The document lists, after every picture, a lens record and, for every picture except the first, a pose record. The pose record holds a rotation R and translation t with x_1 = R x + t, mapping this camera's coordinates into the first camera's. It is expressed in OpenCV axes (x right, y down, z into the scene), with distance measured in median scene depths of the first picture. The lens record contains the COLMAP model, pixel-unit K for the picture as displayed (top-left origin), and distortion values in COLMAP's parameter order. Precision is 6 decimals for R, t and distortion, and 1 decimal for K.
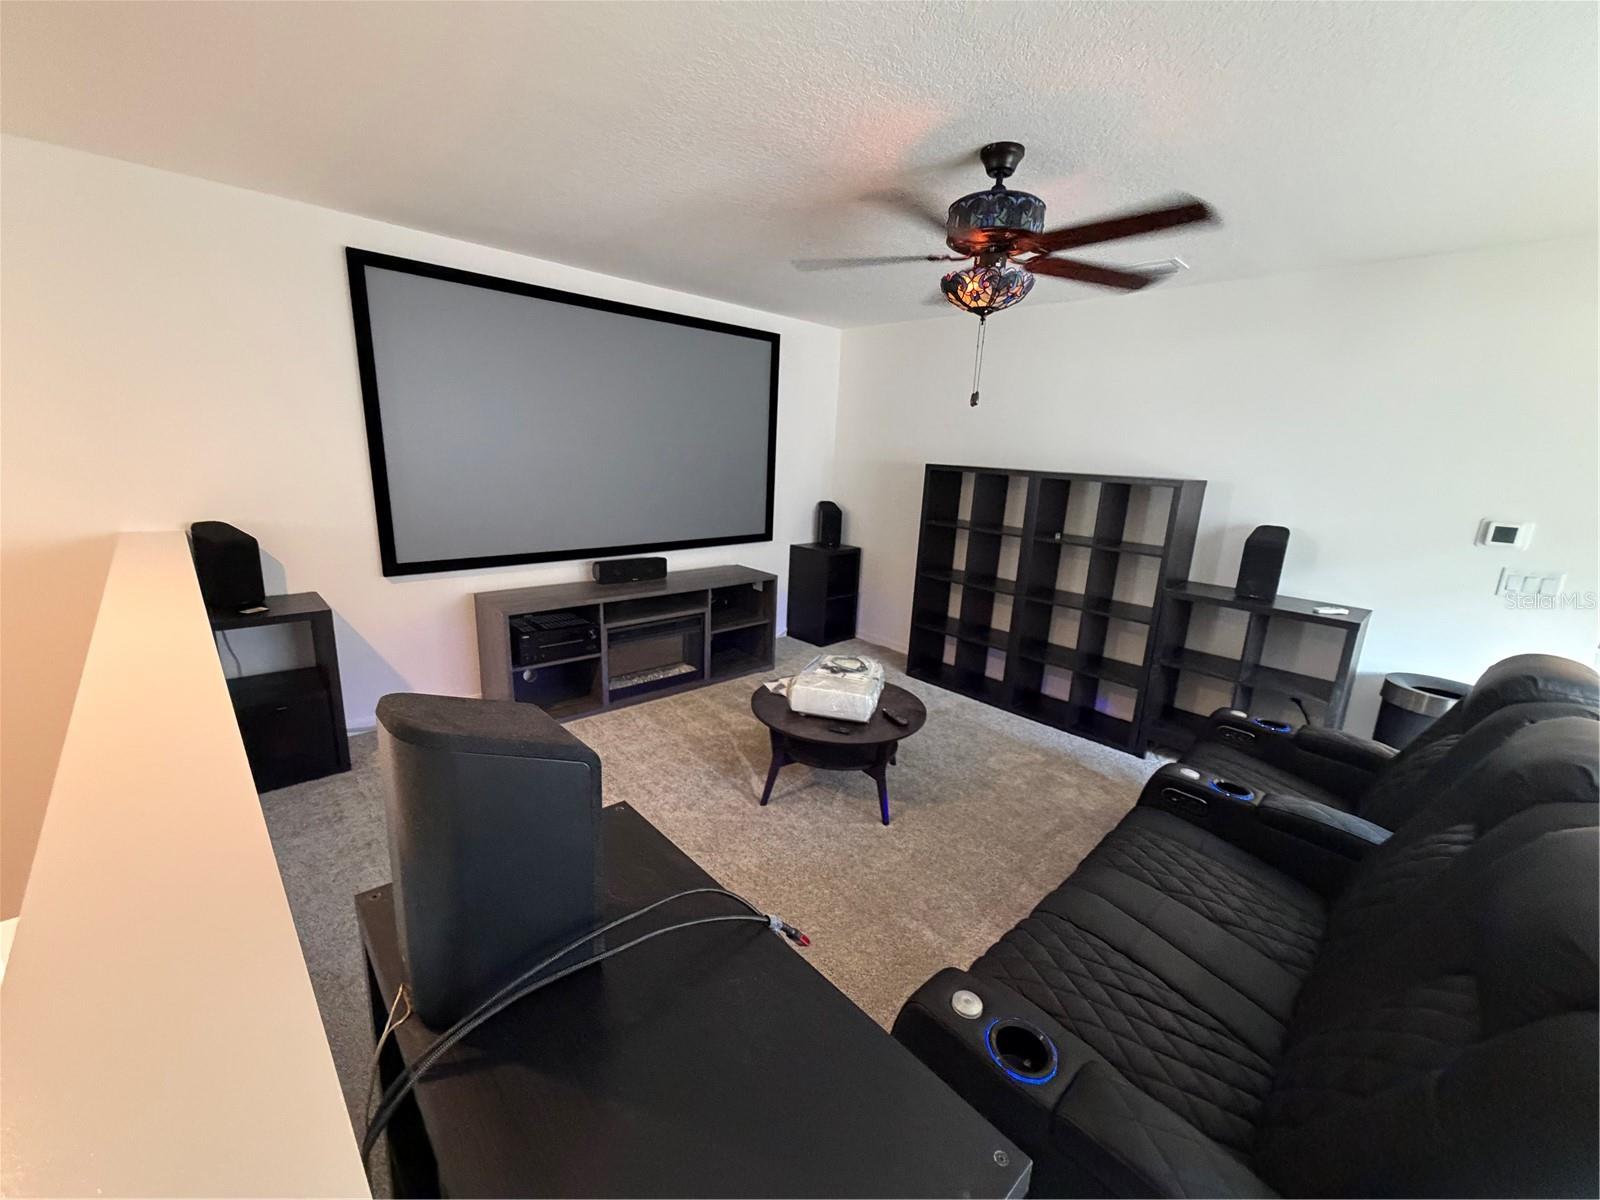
lens RADIAL K [[634.2, 0, 808.6], [0, 634.2, 611.7], [0, 0, 1]] dist [0.003270, 0.000075]
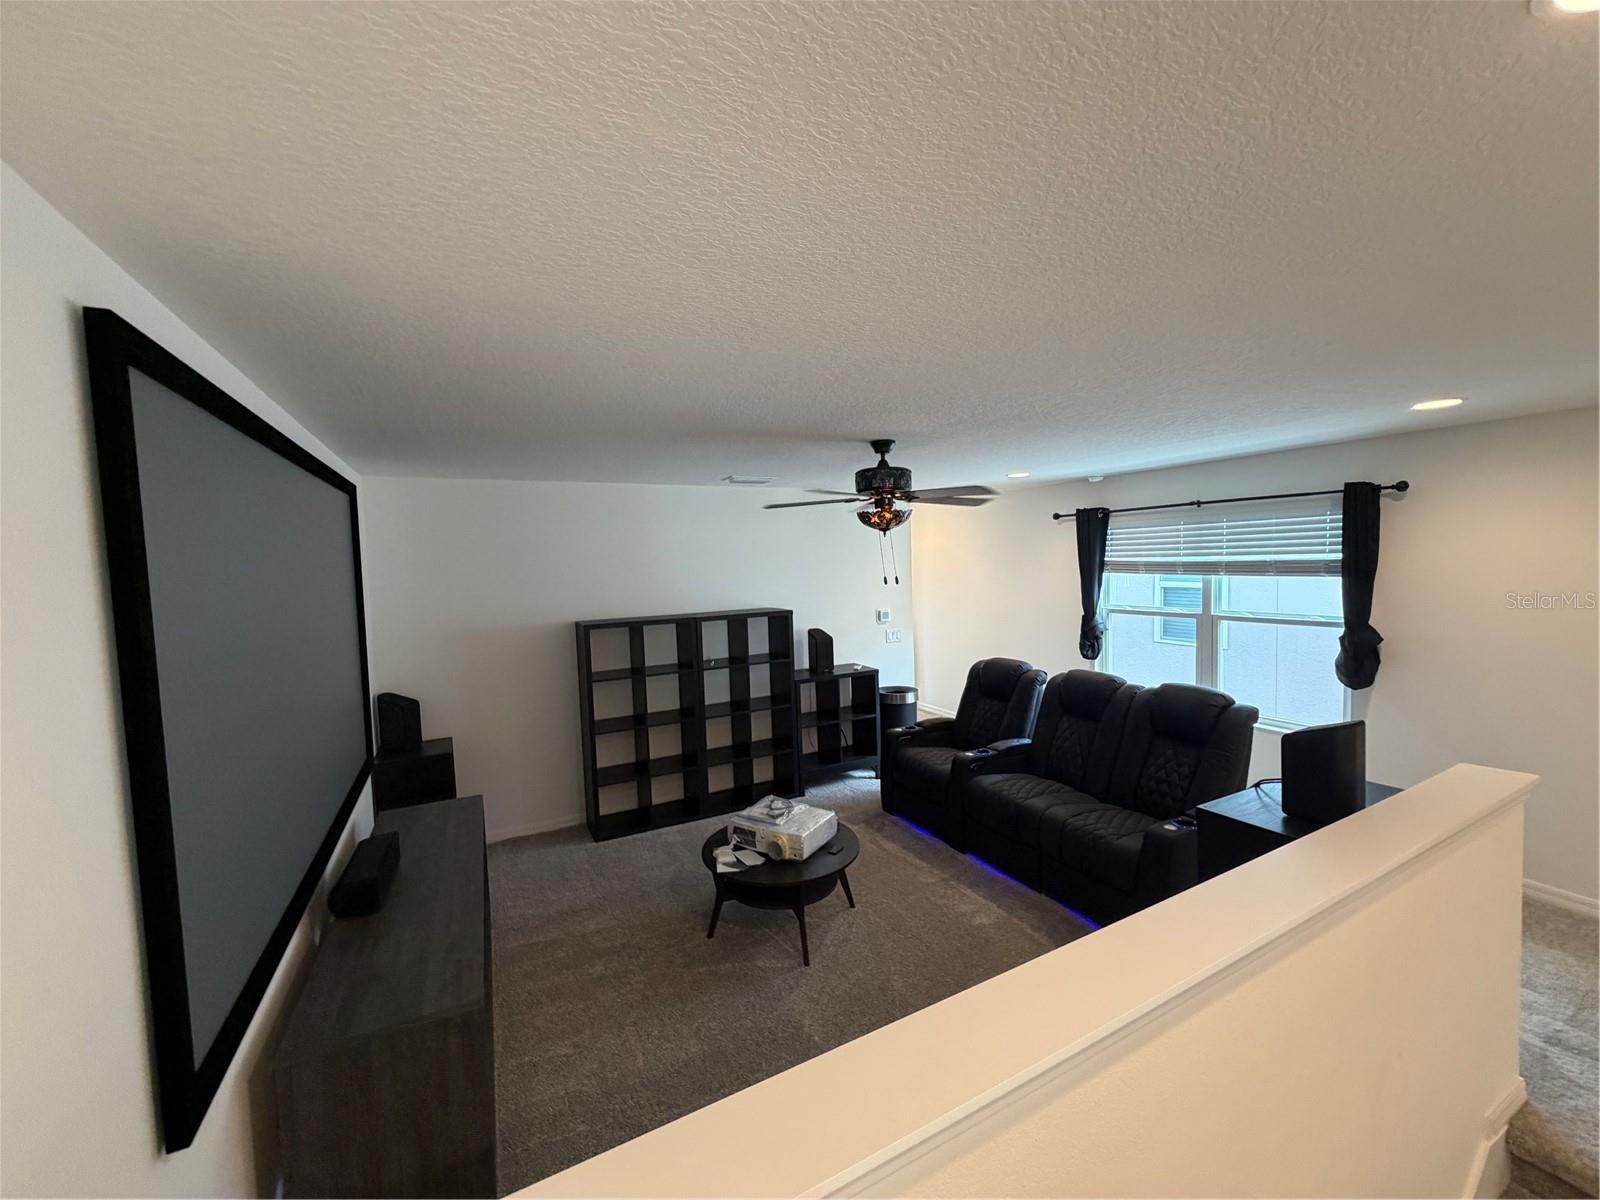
lens RADIAL K [[634.2, 0, 805.8], [0, 634.2, 585.8], [0, 0, 1]] dist [0.003270, 0.000075]
pose [[0.292226, -0.092585, 0.951857, -0.796901], [0.285749, 0.958289, 0.005484, -0.233724], [-0.912662, 0.270389, 0.306493, 0.423488]]
